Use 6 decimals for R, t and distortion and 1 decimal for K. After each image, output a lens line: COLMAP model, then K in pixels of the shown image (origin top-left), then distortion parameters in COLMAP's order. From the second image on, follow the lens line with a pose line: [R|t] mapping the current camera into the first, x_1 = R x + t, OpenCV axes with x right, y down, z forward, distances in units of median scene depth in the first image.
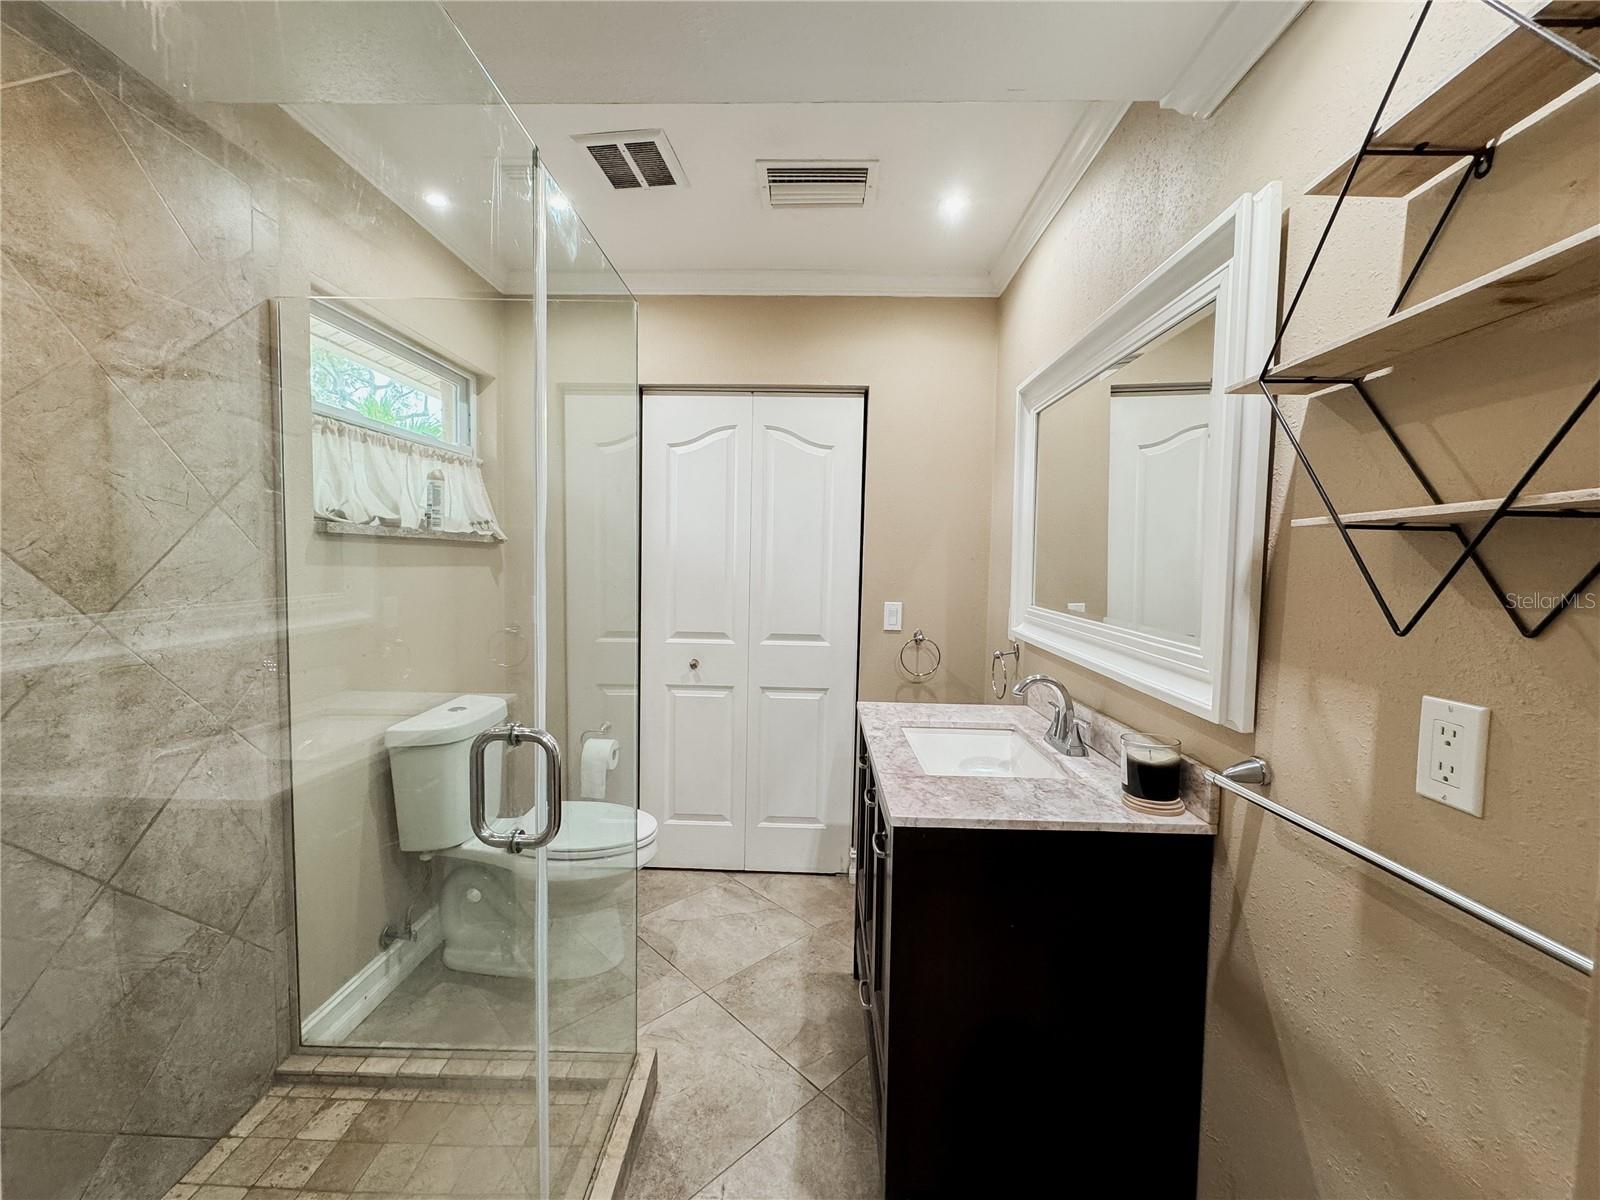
lens RADIAL K [[633.0, 0, 800.0], [0, 633.0, 600.0], [0, 0, 1]] dist [-0.001068, 0.000071]
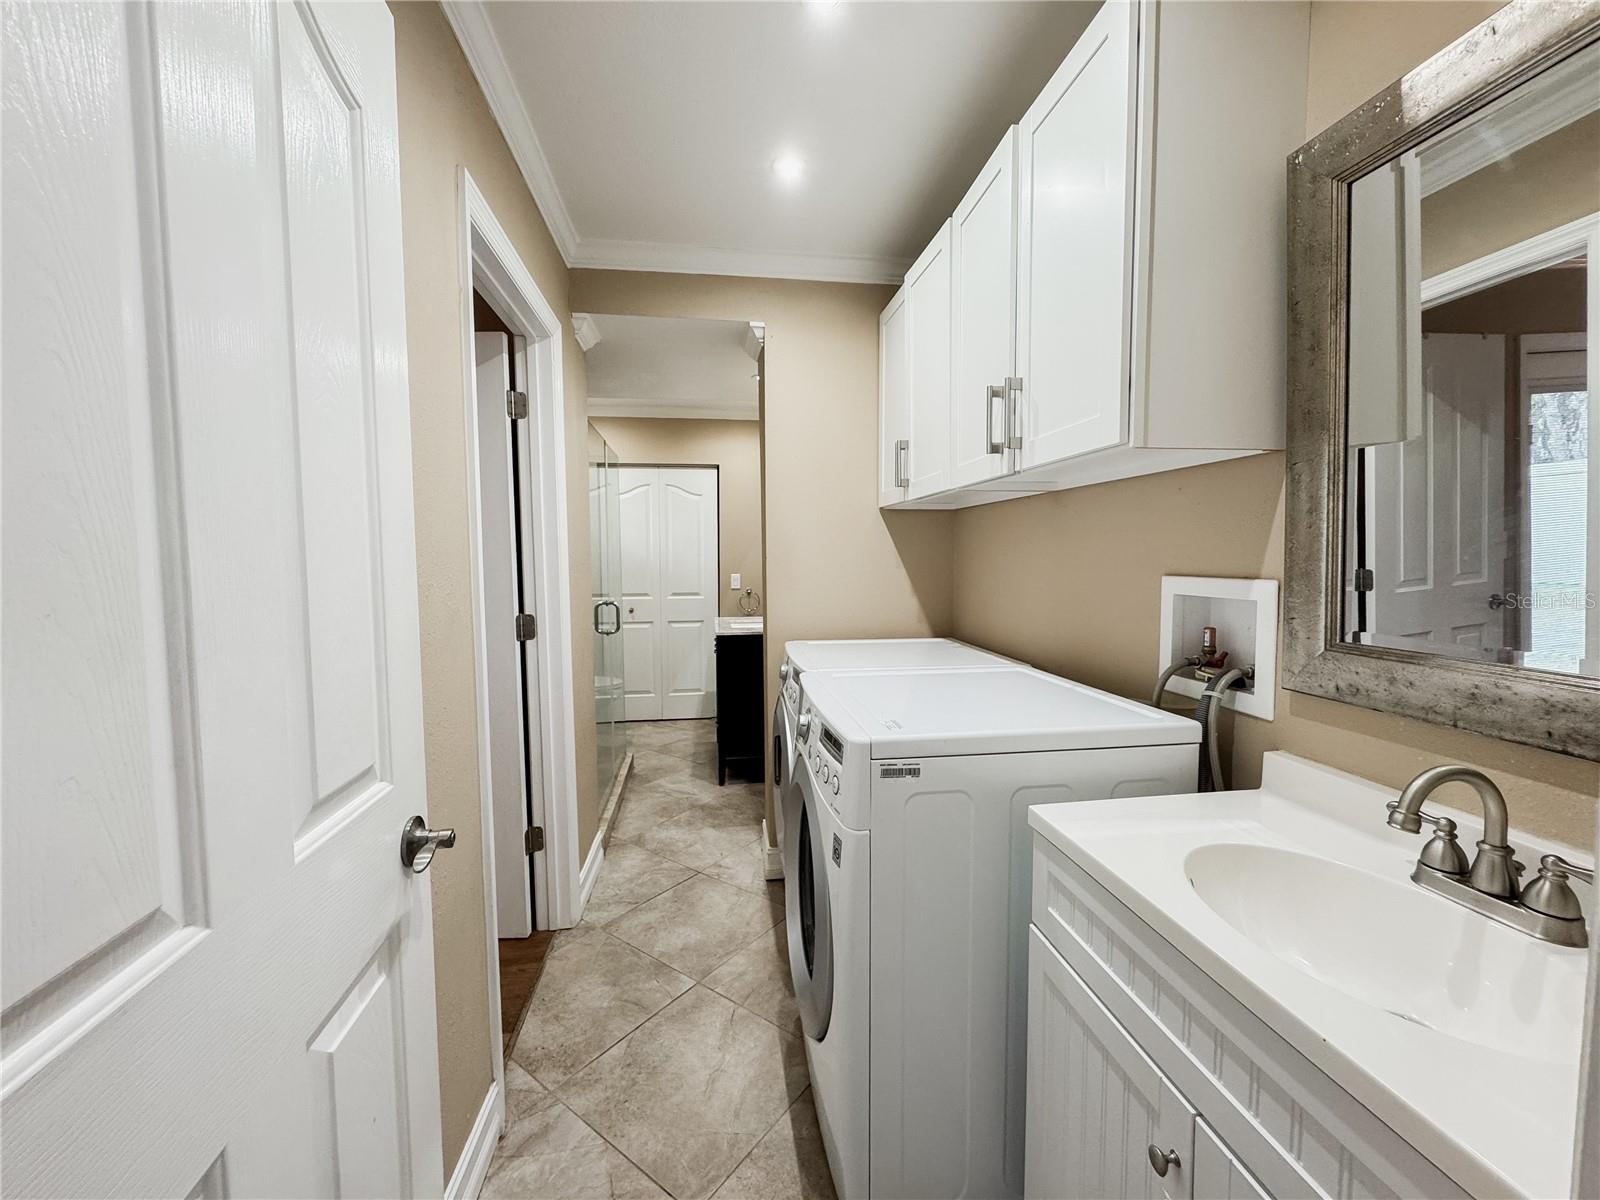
lens RADIAL K [[637.4, 0, 800.0], [0, 637.4, 600.0], [0, 0, 1]] dist [-0.001371, 0.000127]
pose [[0.985932, -0.033015, 0.163857, 0.056855], [0.030668, 0.999388, 0.016831, 0.176532], [-0.164312, -0.011569, 0.986341, -3.080908]]
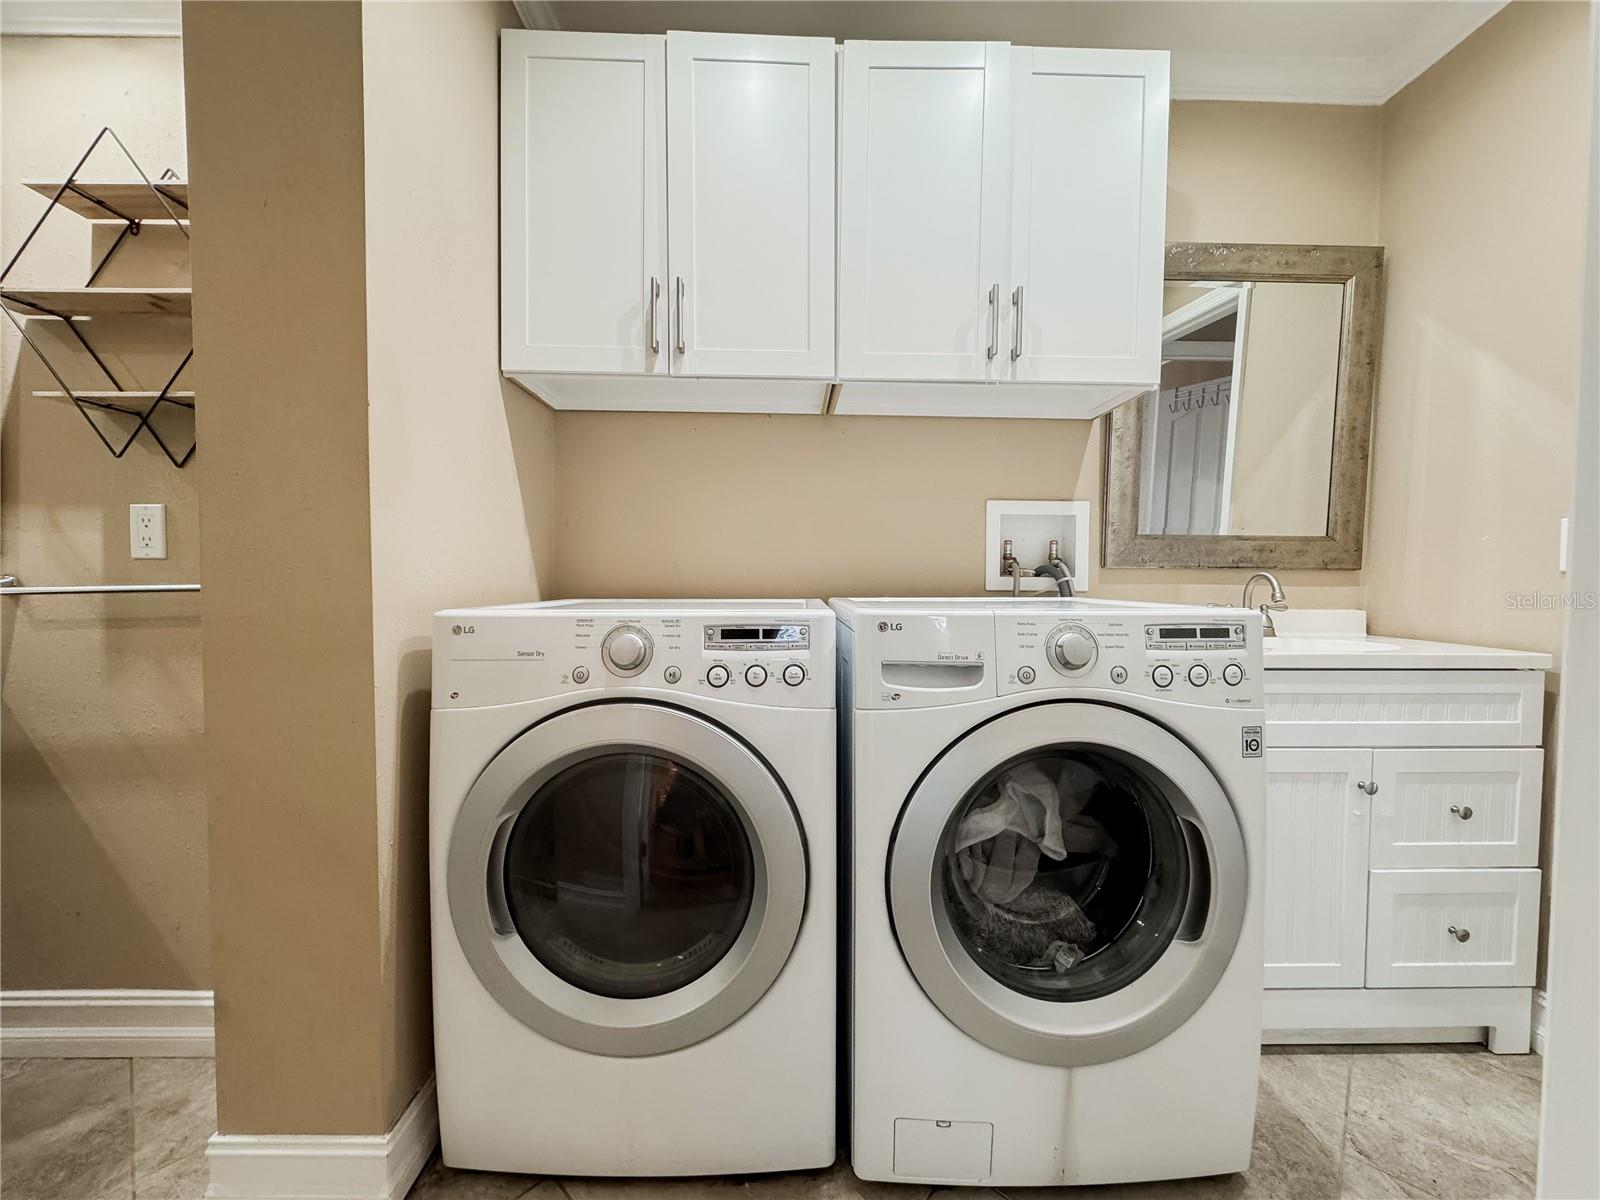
lens RADIAL K [[637.4, 0, 800.0], [0, 637.4, 600.0], [0, 0, 1]] dist [-0.001371, 0.000127]
pose [[-0.049337, -0.049307, 0.997564, -0.849571], [0.047720, 0.997524, 0.051665, 0.370113], [-0.997642, 0.050153, -0.046862, -0.738283]]
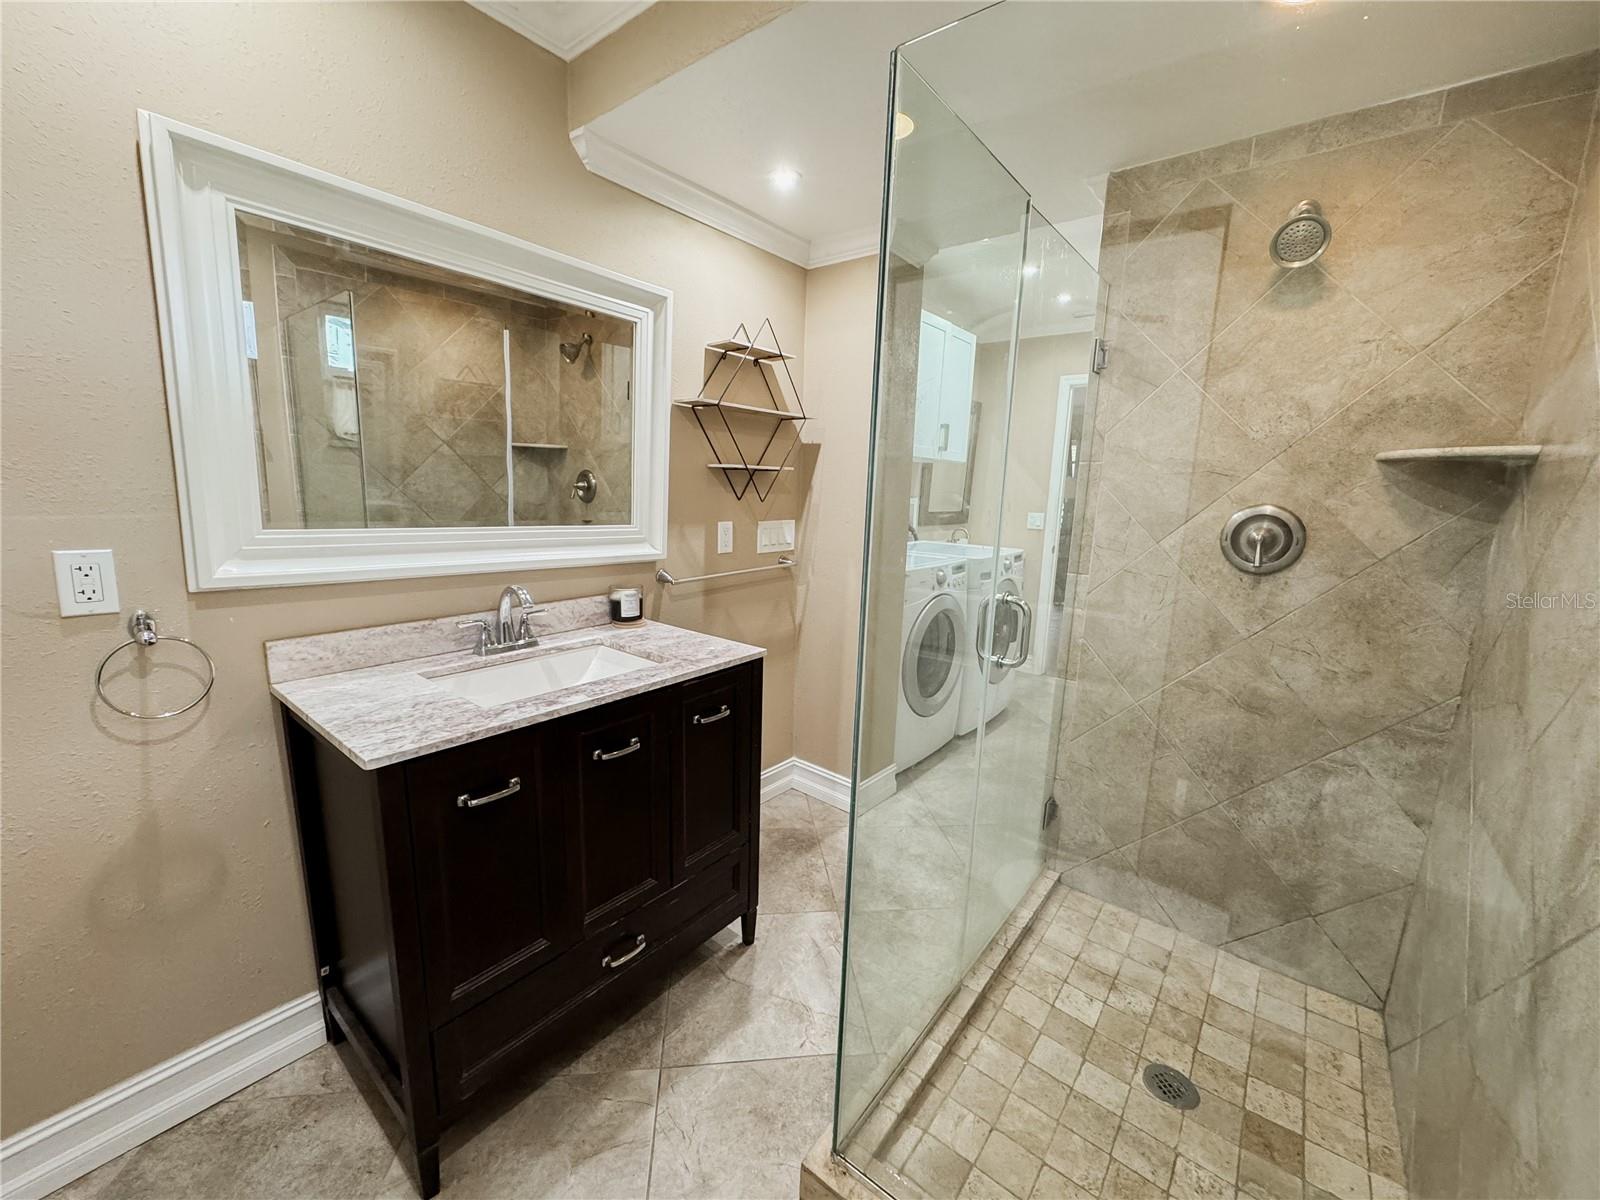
lens RADIAL K [[637.4, 0, 800.0], [0, 637.4, 600.0], [0, 0, 1]] dist [-0.001371, 0.000127]
pose [[-0.794332, -0.151113, 0.588389, -1.097876], [-0.011289, 0.972072, 0.234413, -0.193292], [-0.607379, 0.179560, -0.773854, 2.849933]]
